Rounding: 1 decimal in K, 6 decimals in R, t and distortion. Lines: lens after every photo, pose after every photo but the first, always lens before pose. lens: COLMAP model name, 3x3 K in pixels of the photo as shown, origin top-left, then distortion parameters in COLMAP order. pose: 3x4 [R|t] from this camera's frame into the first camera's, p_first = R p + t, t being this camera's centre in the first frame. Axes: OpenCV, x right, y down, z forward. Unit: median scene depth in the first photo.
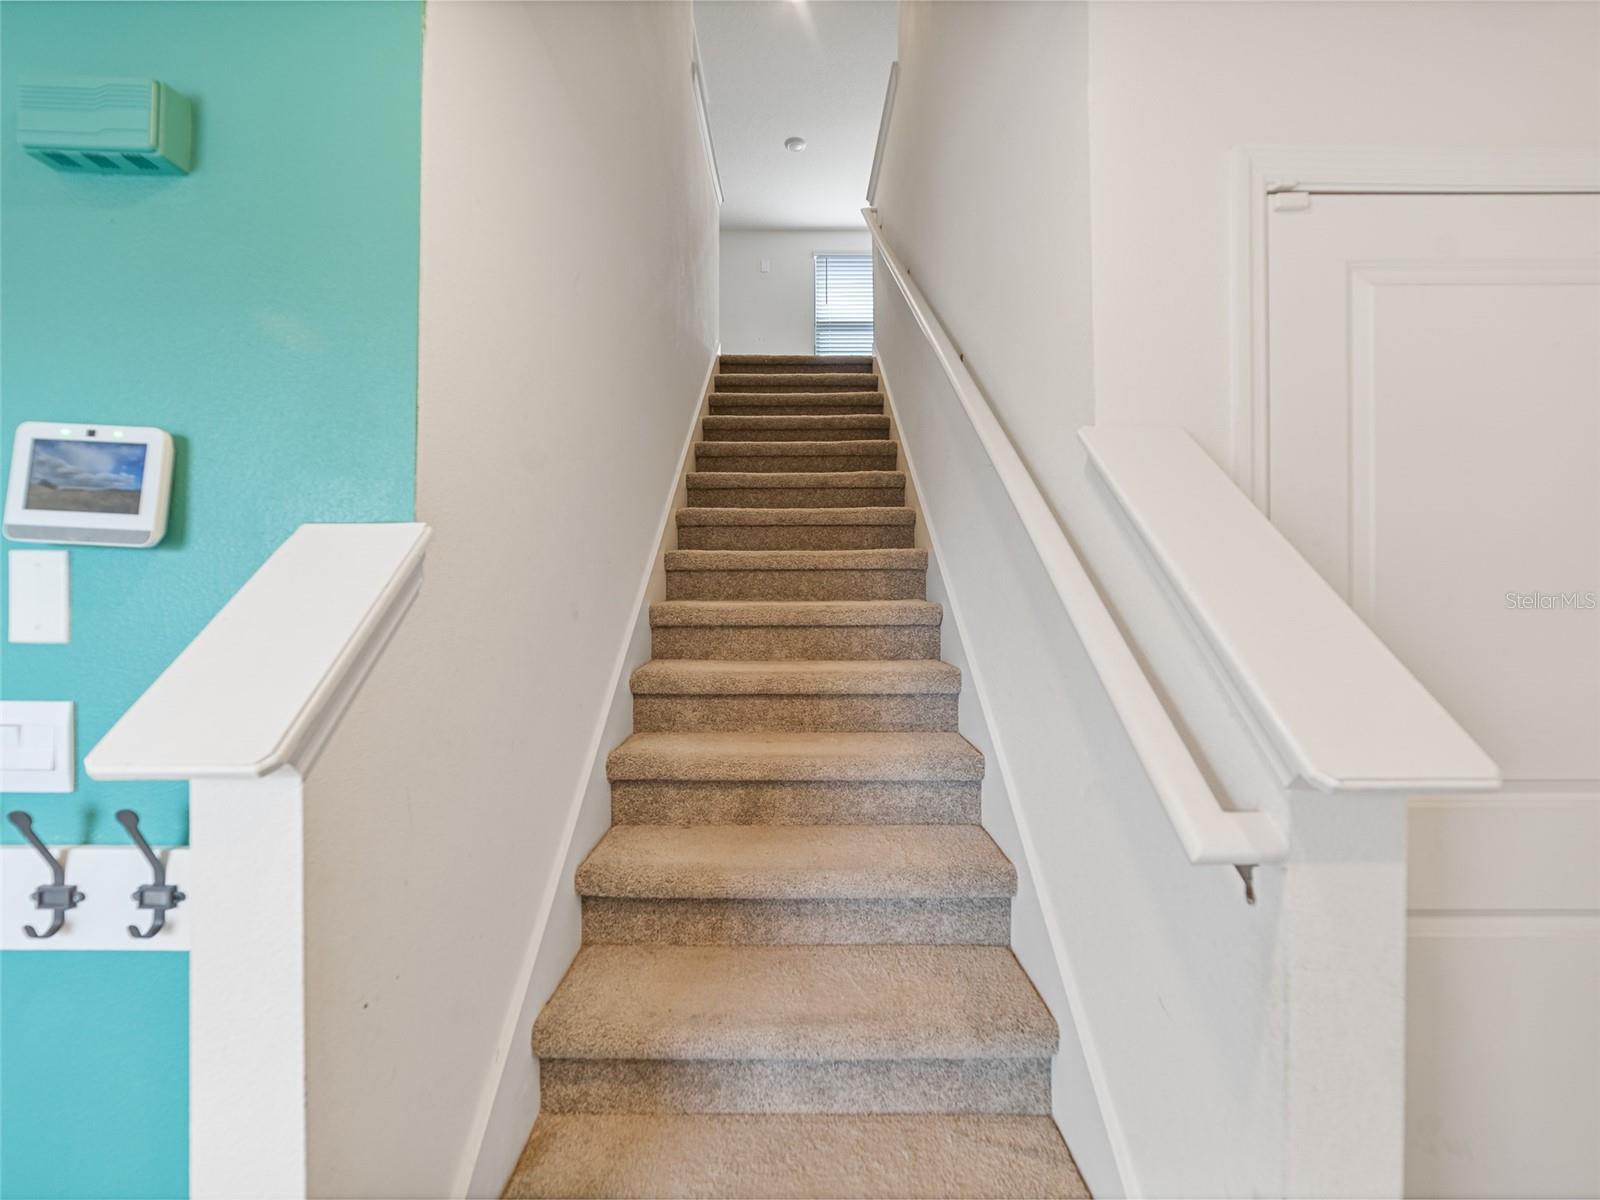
lens RADIAL K [[695.2, 0, 803.0], [0, 695.2, 600.4], [0, 0, 1]] dist [-0.008175, 0.000313]
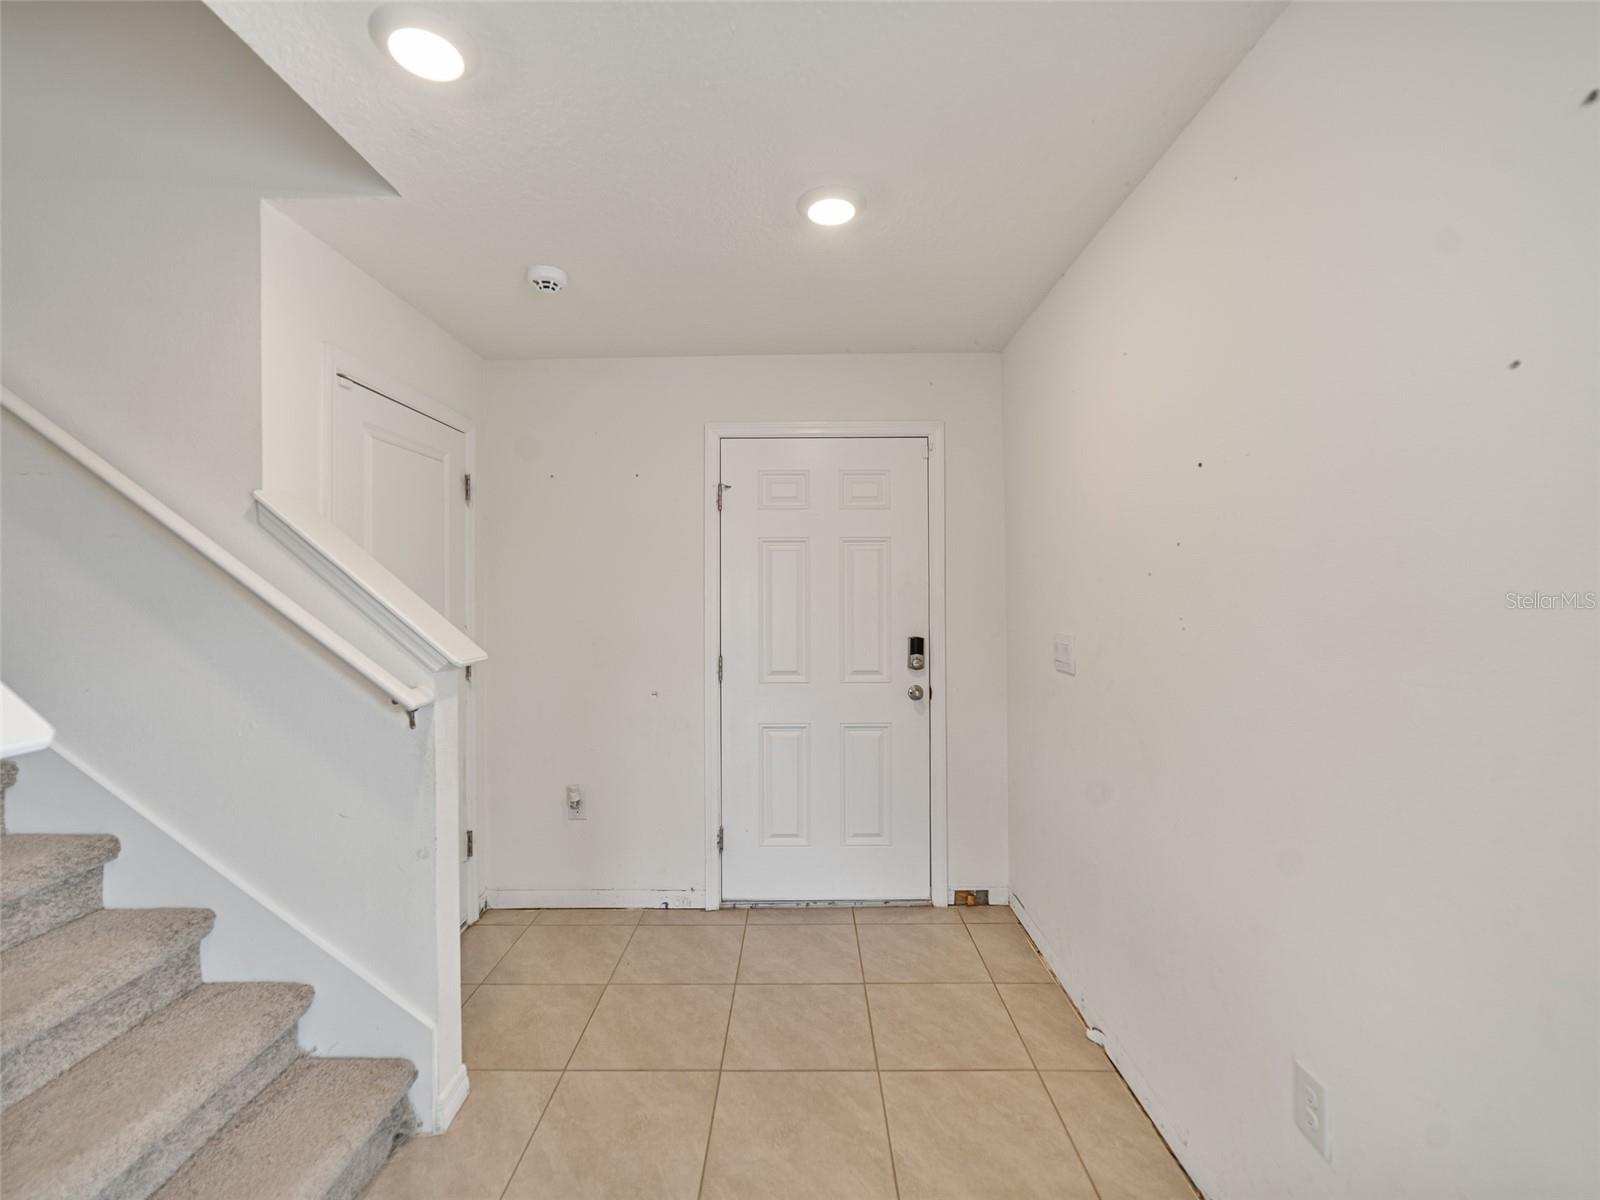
lens RADIAL K [[695.2, 0, 798.6], [0, 695.2, 589.9], [0, 0, 1]] dist [-0.008175, 0.000313]
pose [[0.019568, -0.003354, 0.999803, -0.965738], [0.020003, 0.999796, 0.002962, -0.005285], [-0.999608, 0.019941, 0.019631, -0.206150]]
